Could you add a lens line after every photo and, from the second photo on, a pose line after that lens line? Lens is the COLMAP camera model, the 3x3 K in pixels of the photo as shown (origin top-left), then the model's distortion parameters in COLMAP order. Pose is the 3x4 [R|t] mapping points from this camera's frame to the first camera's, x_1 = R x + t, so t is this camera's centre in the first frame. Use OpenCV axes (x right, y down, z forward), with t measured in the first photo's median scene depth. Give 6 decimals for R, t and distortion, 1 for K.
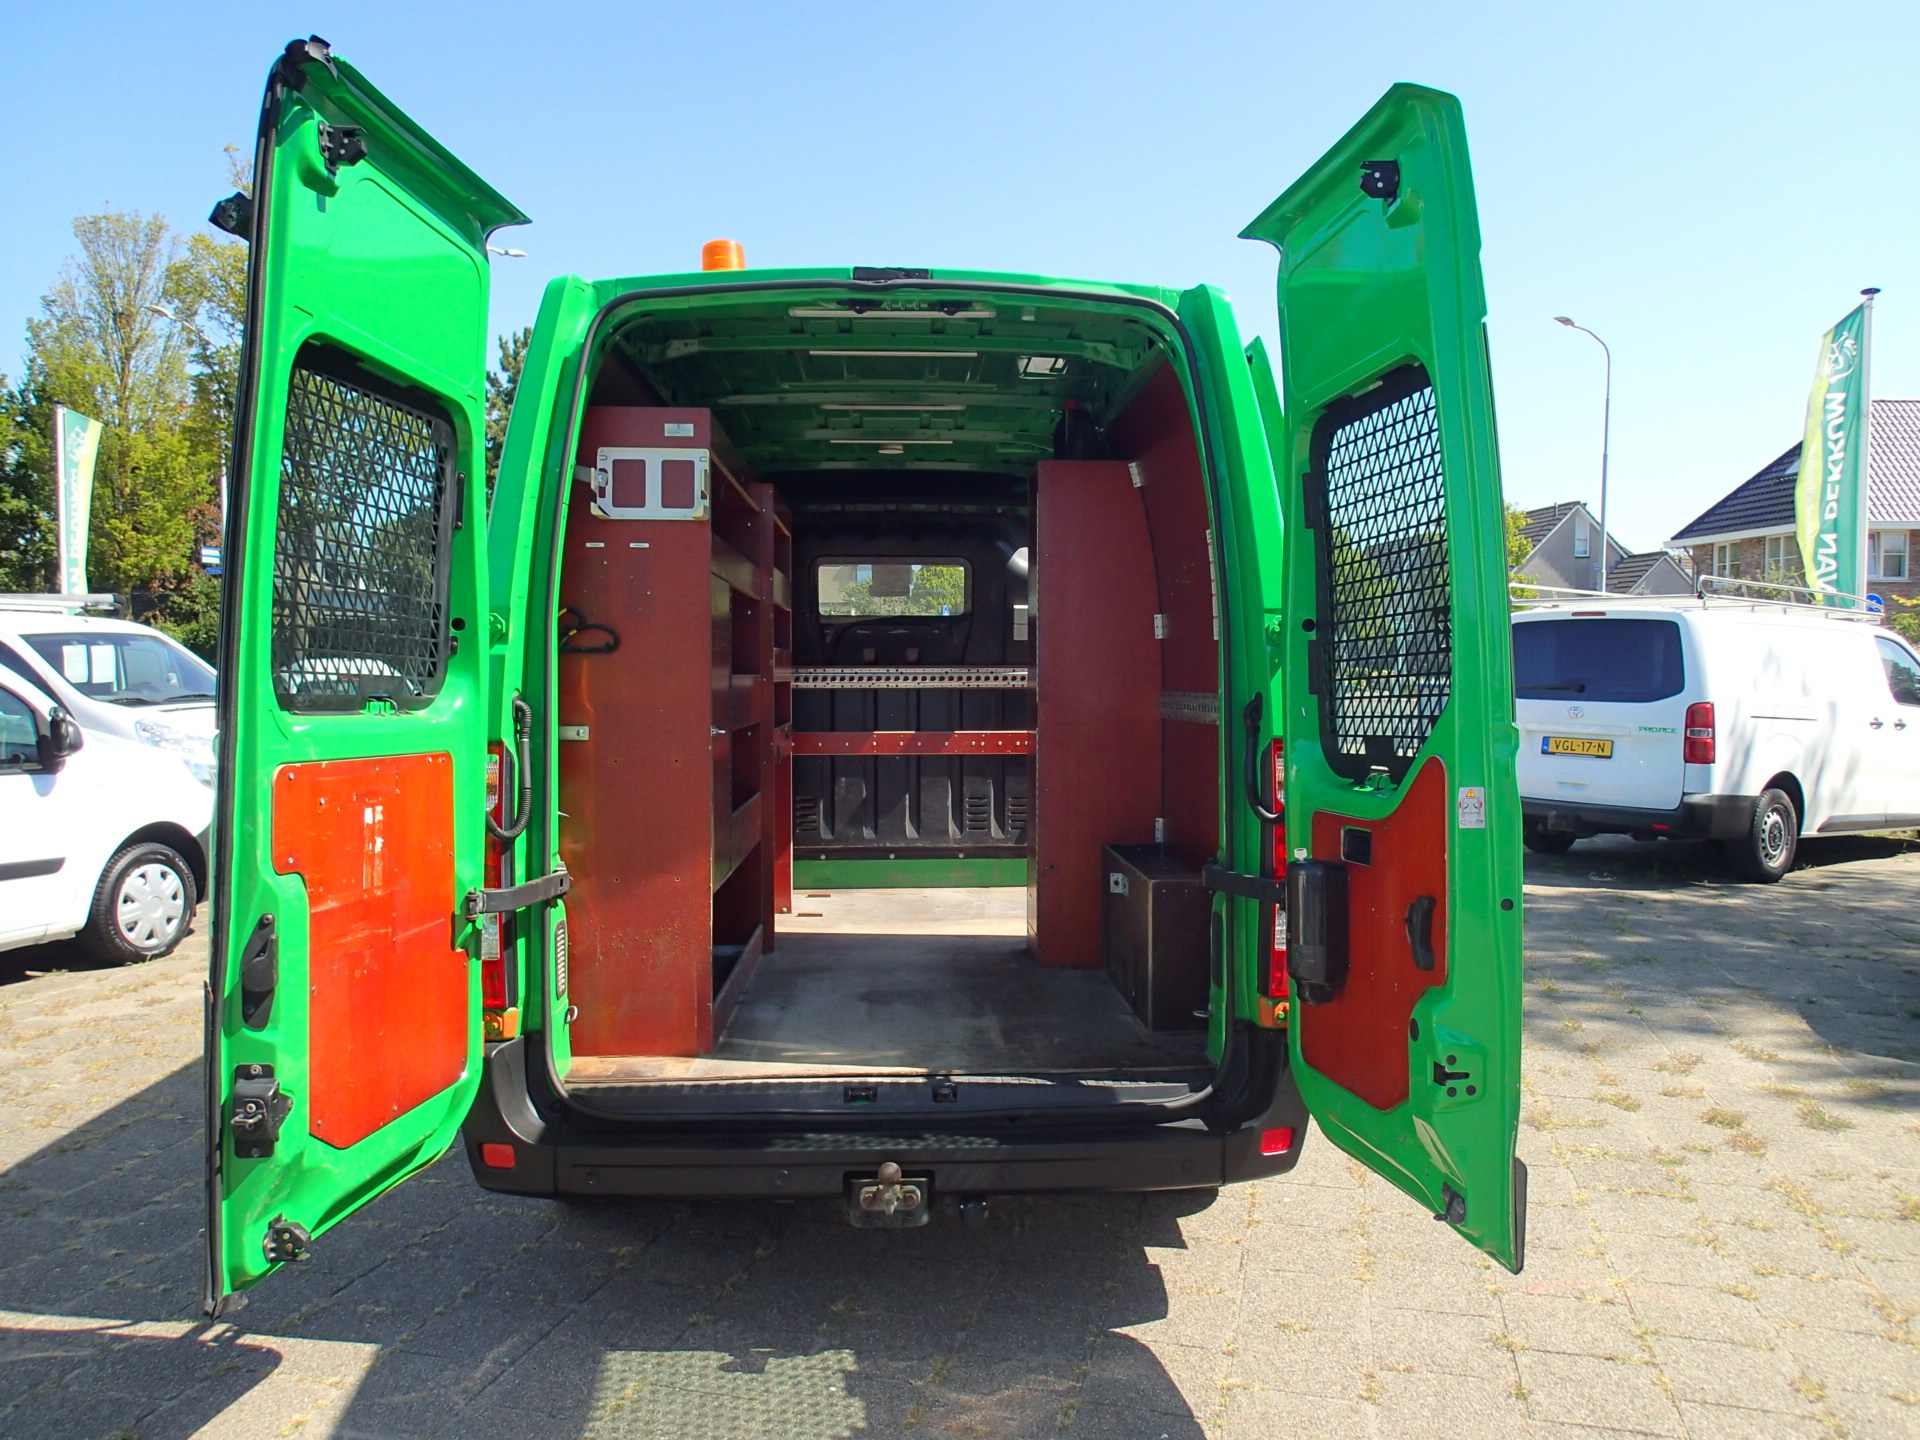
lens RADIAL K [[1427.5, 0, 968.1], [0, 1427.5, 714.4], [0, 0, 1]] dist [0.011364, -0.009886]
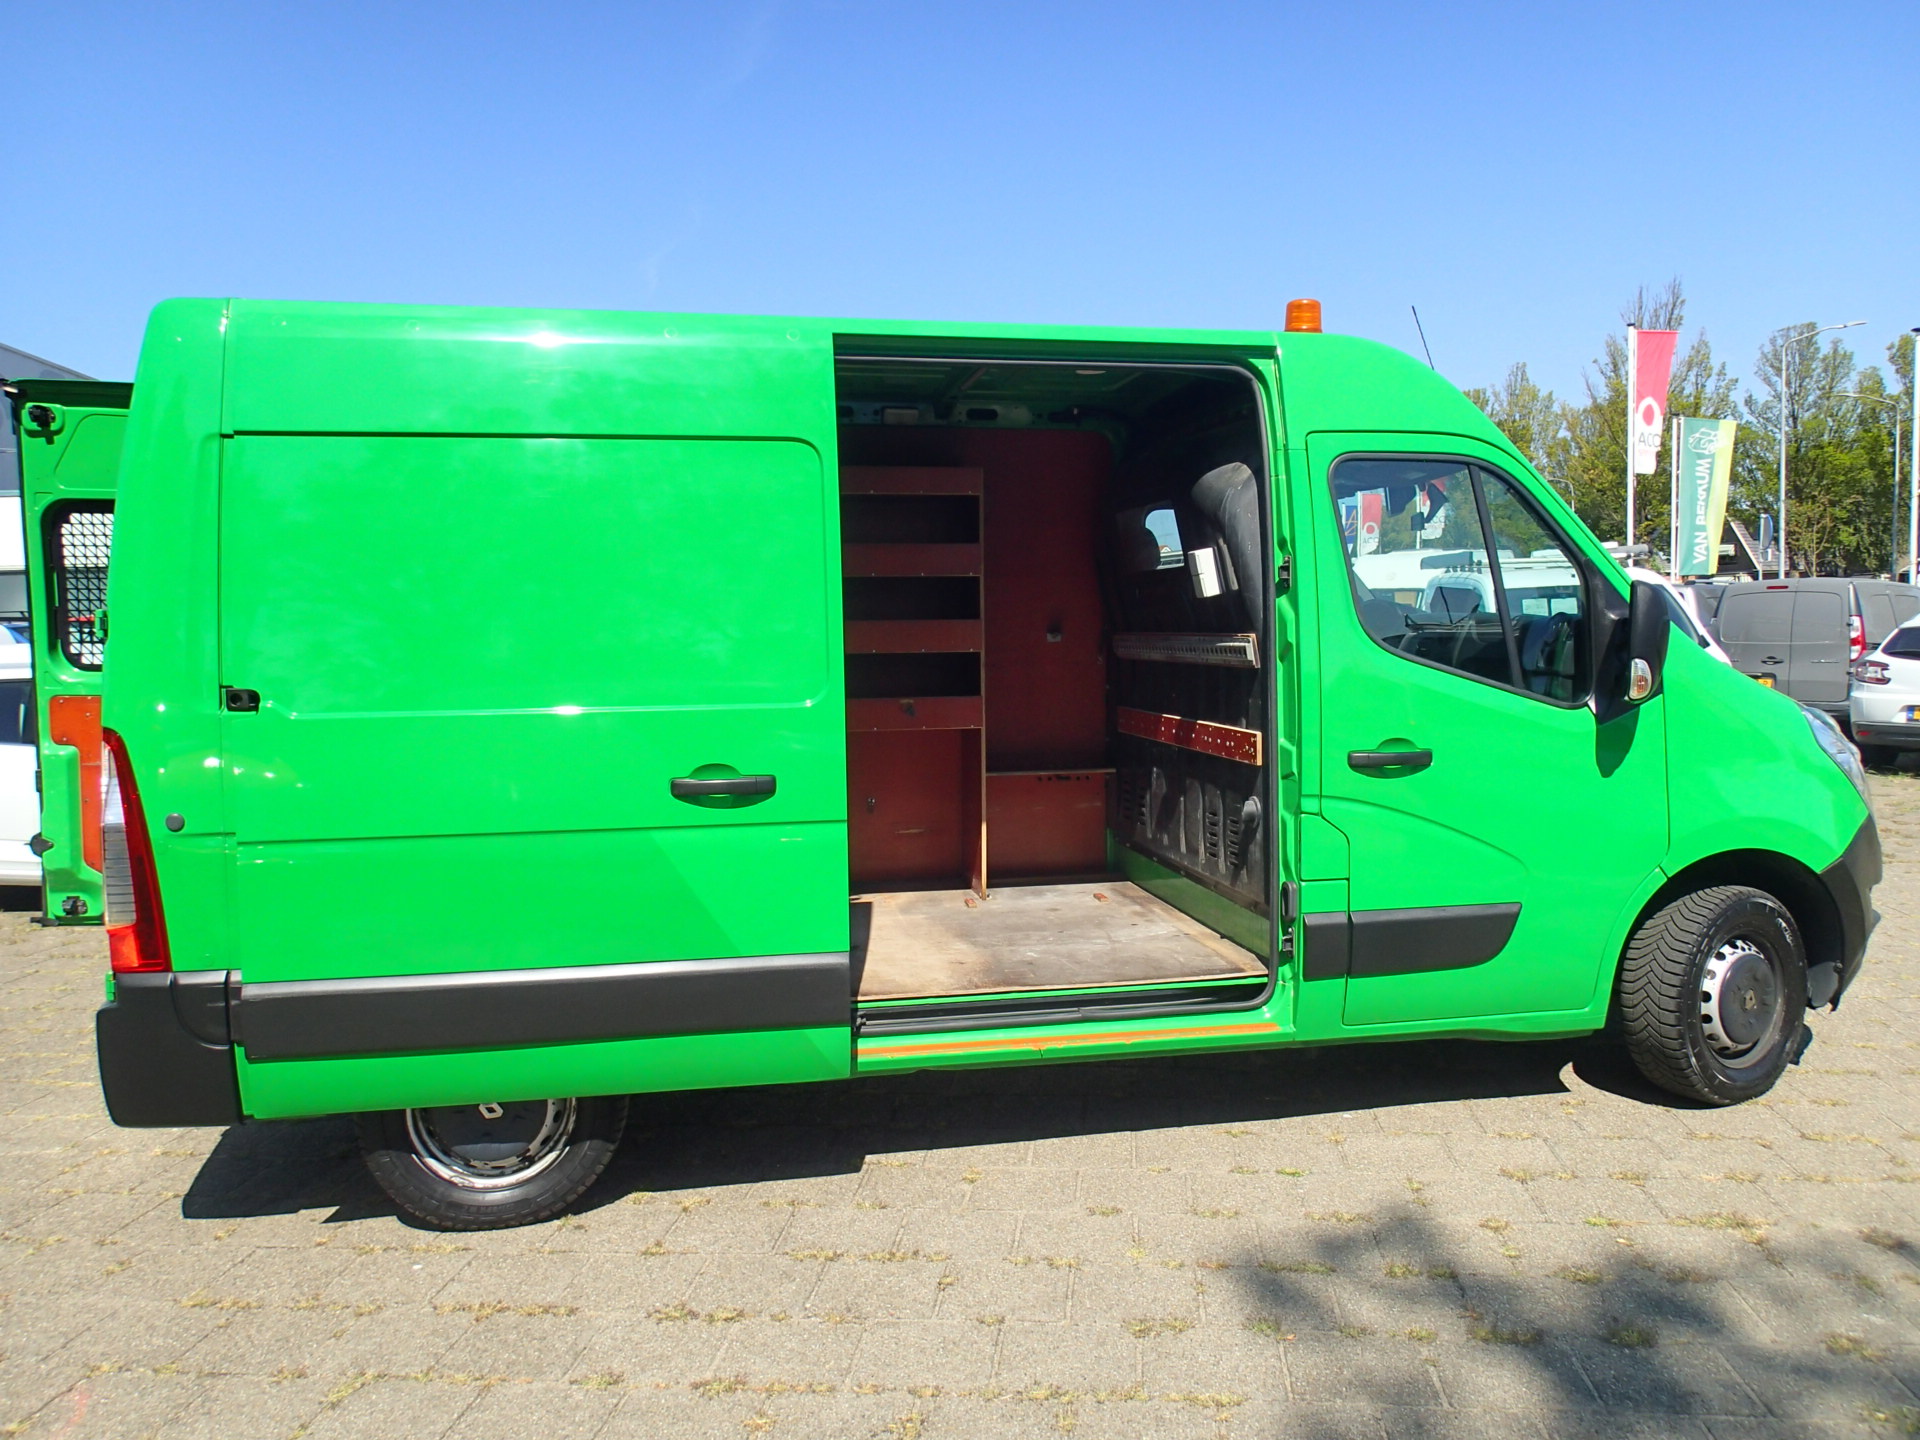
lens RADIAL K [[1418.3, 0, 971.4], [0, 1418.3, 716.5], [0, 0, 1]] dist [0.004809, -0.008402]
pose [[0.139429, 0.064820, -0.988108, 0.619771], [-0.015610, 0.997875, 0.063258, -0.031095], [0.990109, 0.006605, 0.140144, 0.680072]]
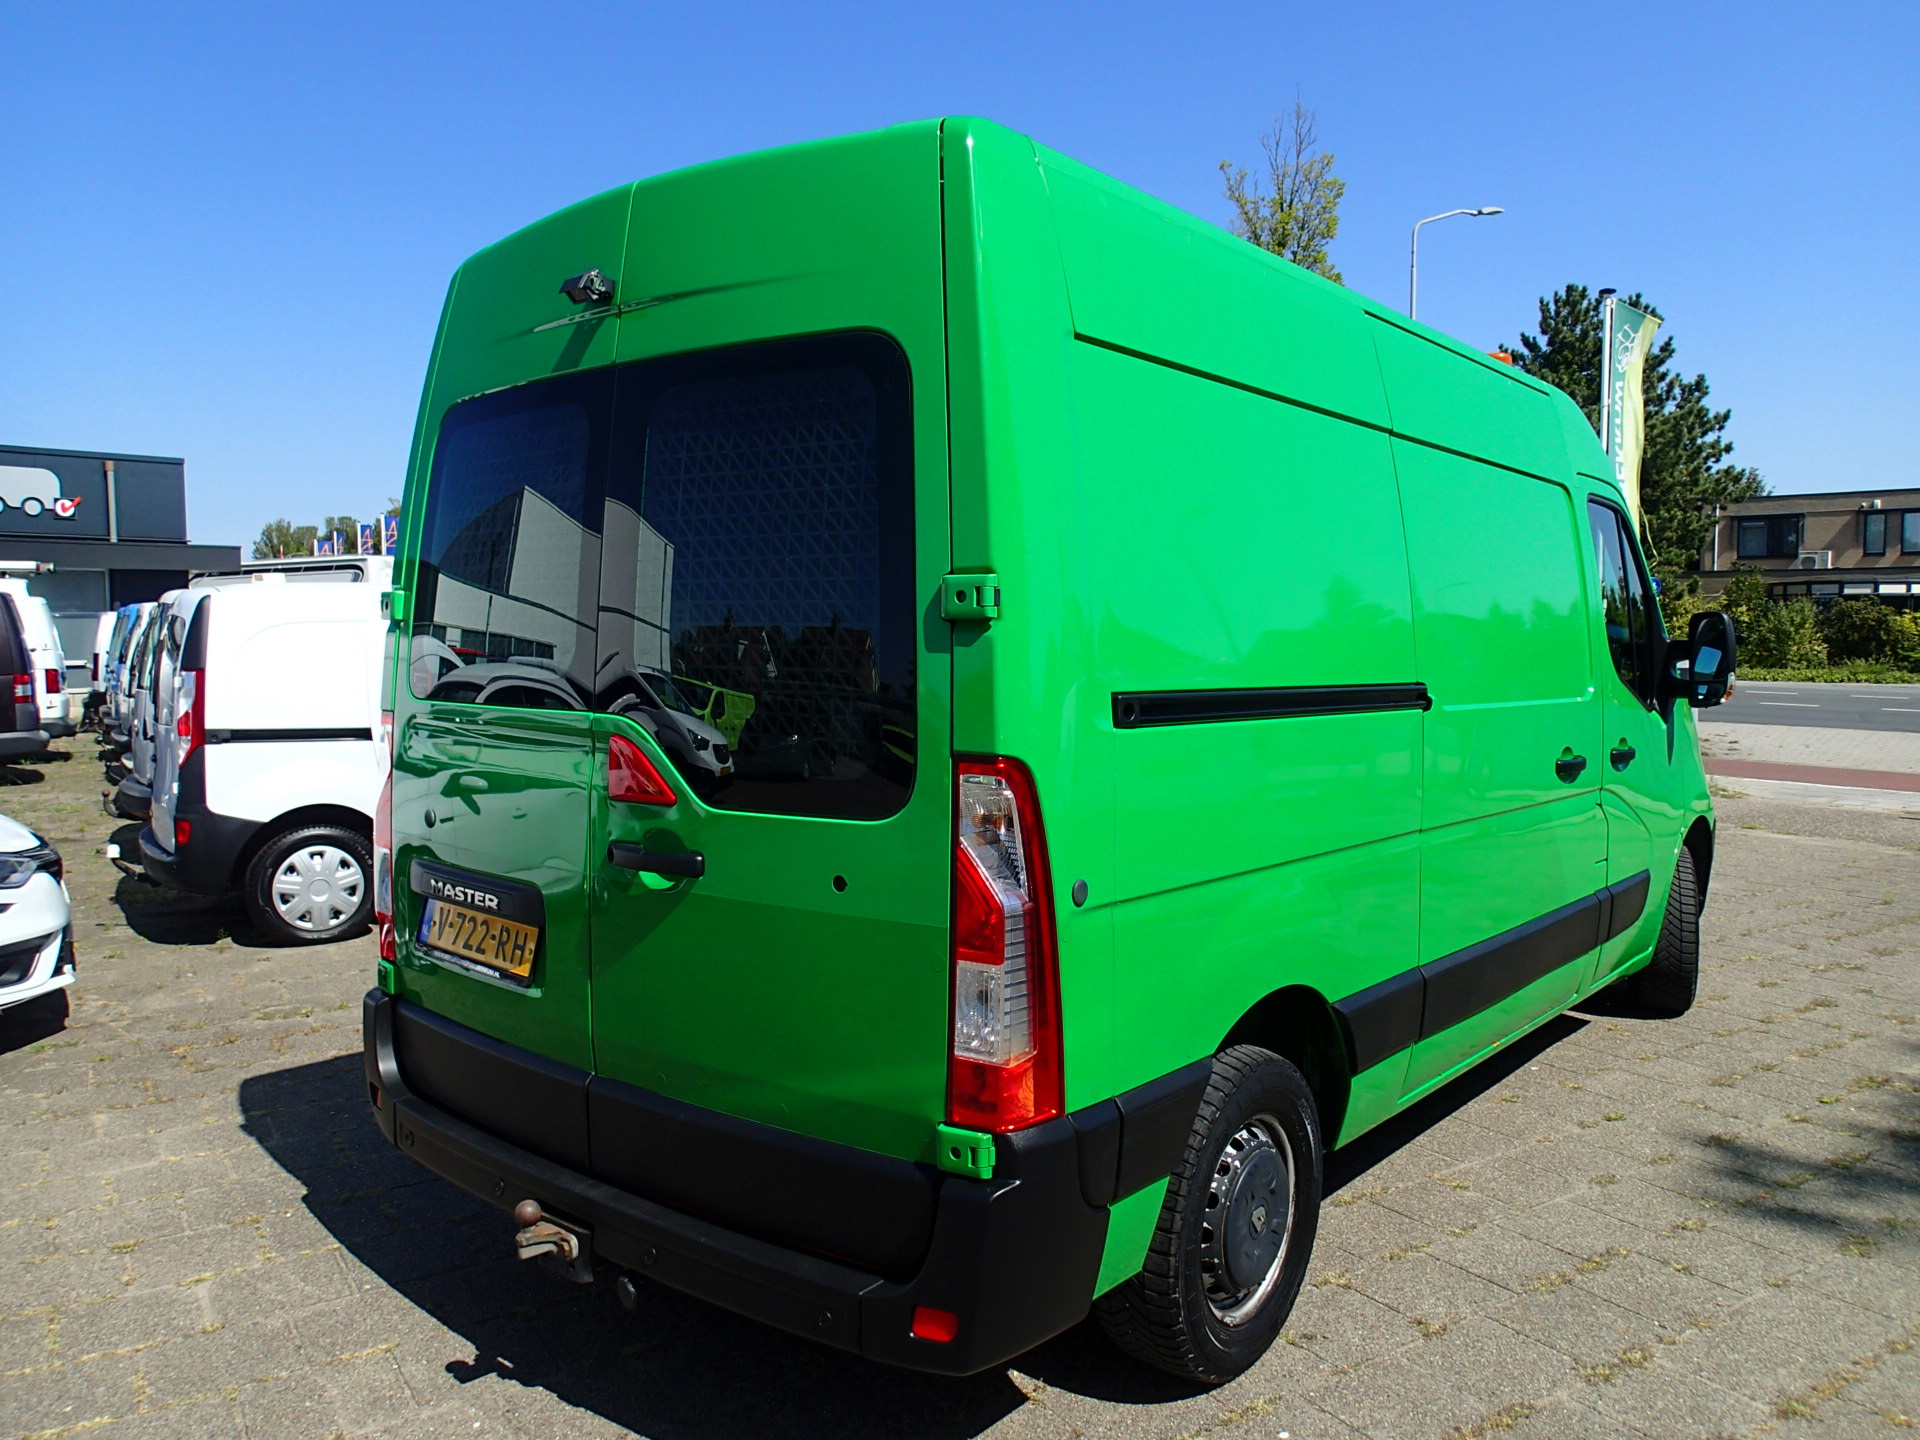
lens RADIAL K [[1418.3, 0, 971.4], [0, 1418.3, 716.5], [0, 0, 1]] dist [0.004809, -0.008402]
pose [[0.738630, 0.044179, -0.672662, 0.311151], [-0.030403, 0.999018, 0.032229, -0.011401], [0.673425, -0.003355, 0.739248, 0.225224]]
